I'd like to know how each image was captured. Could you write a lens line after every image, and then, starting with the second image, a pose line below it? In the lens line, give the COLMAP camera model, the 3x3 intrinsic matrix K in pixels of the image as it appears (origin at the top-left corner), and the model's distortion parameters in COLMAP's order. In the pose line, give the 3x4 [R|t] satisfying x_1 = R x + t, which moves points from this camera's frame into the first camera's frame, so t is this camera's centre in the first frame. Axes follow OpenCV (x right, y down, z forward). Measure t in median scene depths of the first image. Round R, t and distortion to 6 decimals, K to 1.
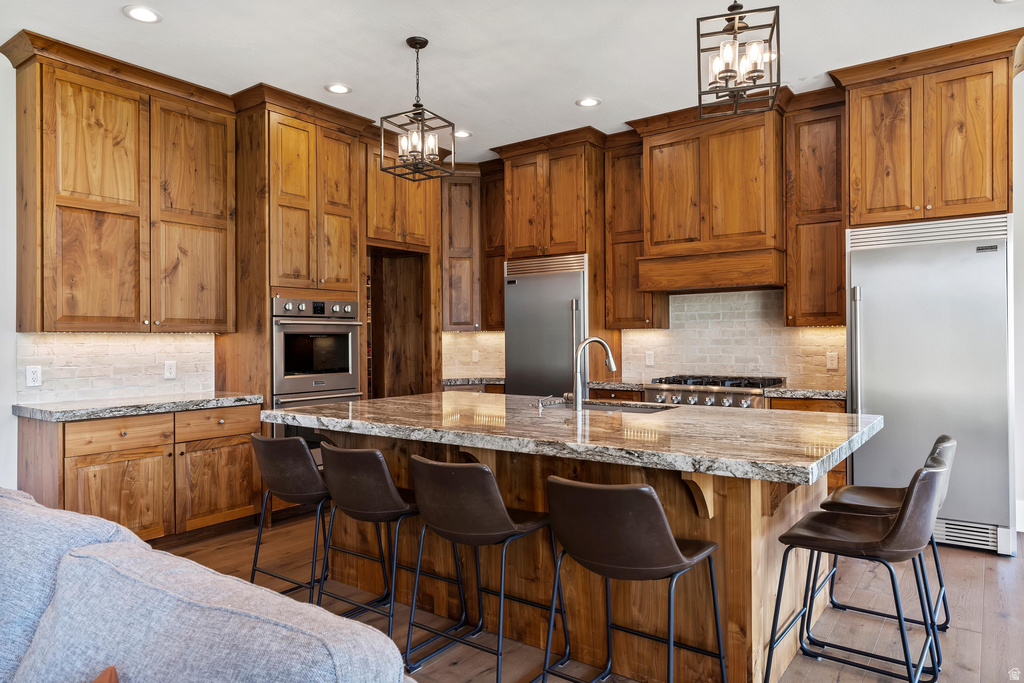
lens RADIAL K [[646.1, 0, 515.0], [0, 646.1, 337.6], [0, 0, 1]] dist [-0.000108, 0.004006]
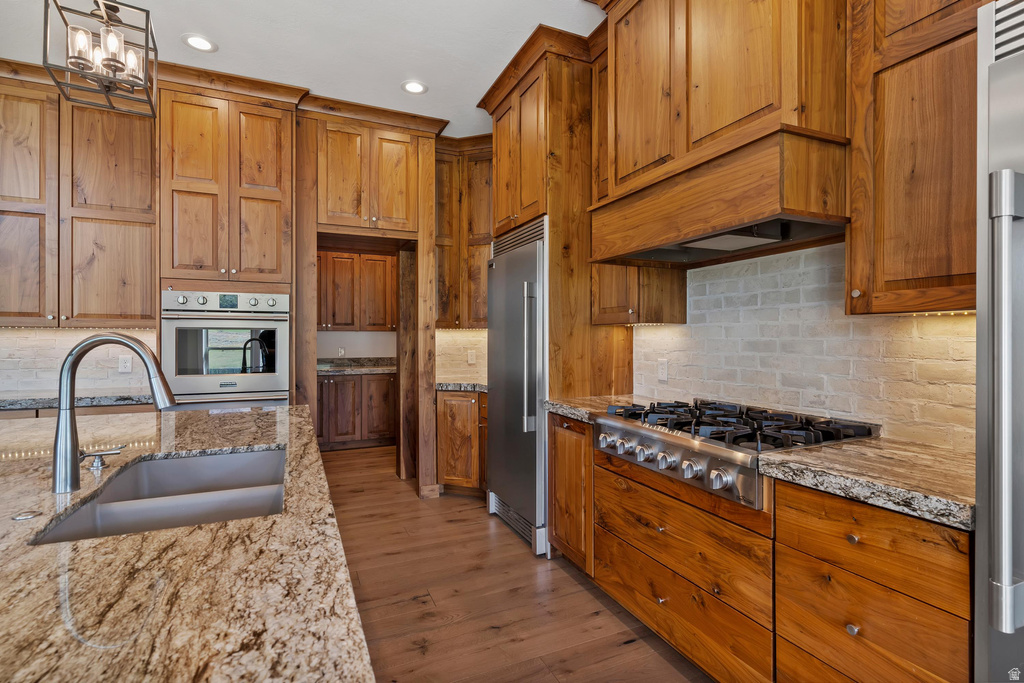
lens RADIAL K [[491.5, 0, 511.3], [0, 491.5, 336.8], [0, 0, 1]] dist [0.001195, 0.001935]
pose [[0.868607, 0.008265, -0.495432, 0.420207], [-0.008188, 0.999964, 0.002327, -0.000829], [0.495434, 0.002035, 0.868643, 0.649123]]
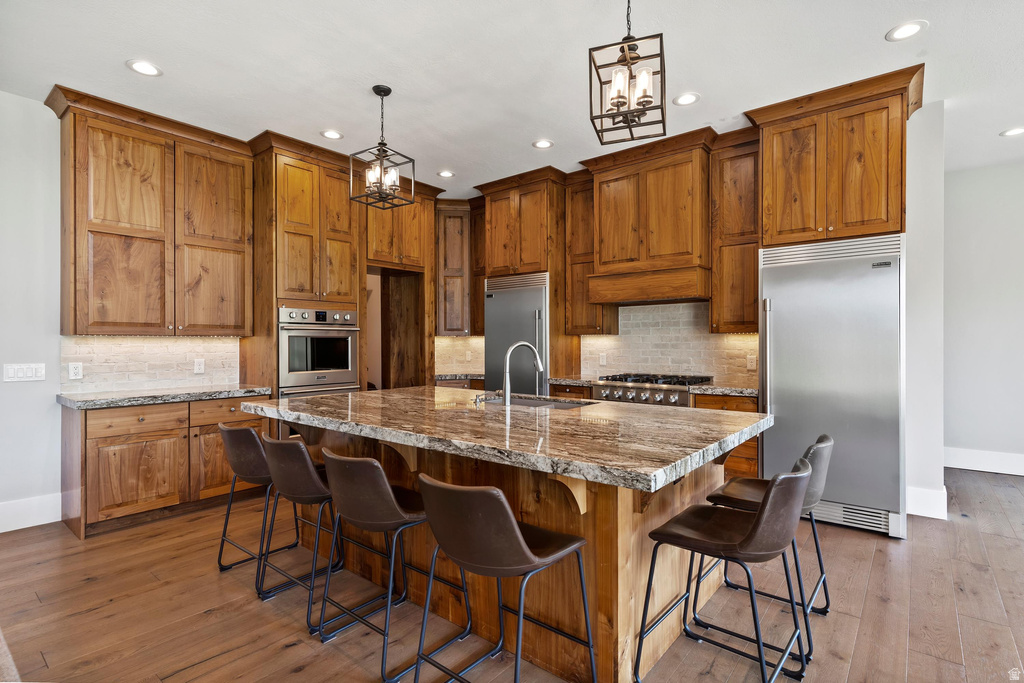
lens RADIAL K [[491.5, 0, 515.7], [0, 491.5, 343.2], [0, 0, 1]] dist [0.001195, 0.001935]
pose [[0.998766, 0.005522, -0.049363, 0.119510], [-0.005288, 0.999974, 0.004860, -0.001691], [0.049388, -0.004593, 0.998769, 0.099148]]
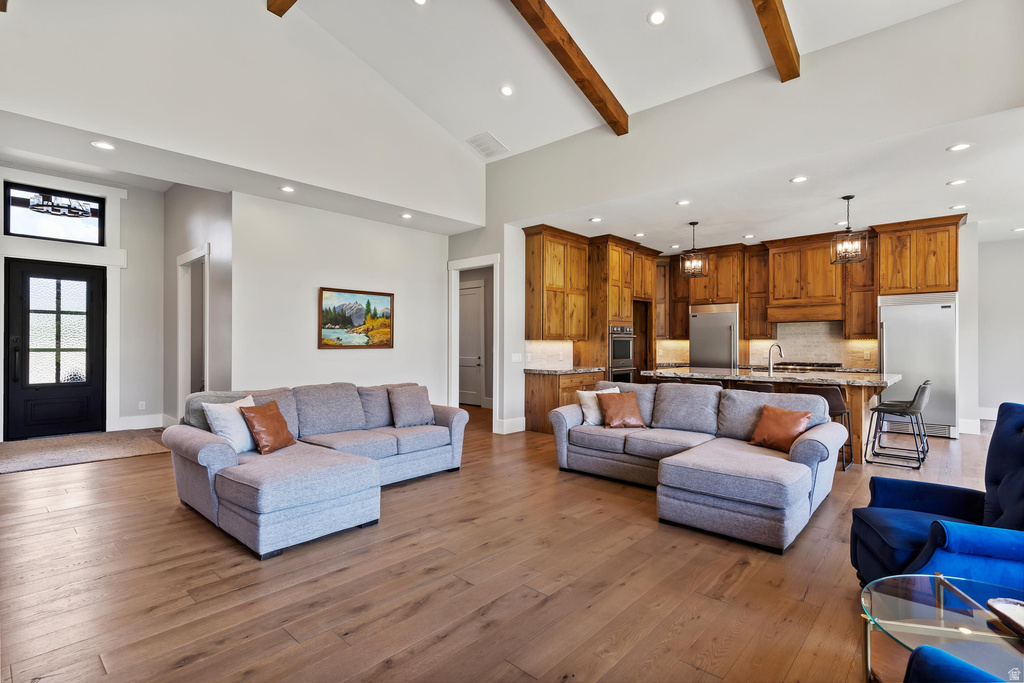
lens RADIAL K [[491.5, 0, 510.2], [0, 491.5, 341.8], [0, 0, 1]] dist [0.001195, 0.001935]
pose [[0.994612, 0.007034, -0.103426, -0.559507], [-0.007157, 0.999974, -0.000815, 0.000755], [0.103417, 0.001551, 0.994637, -0.800765]]
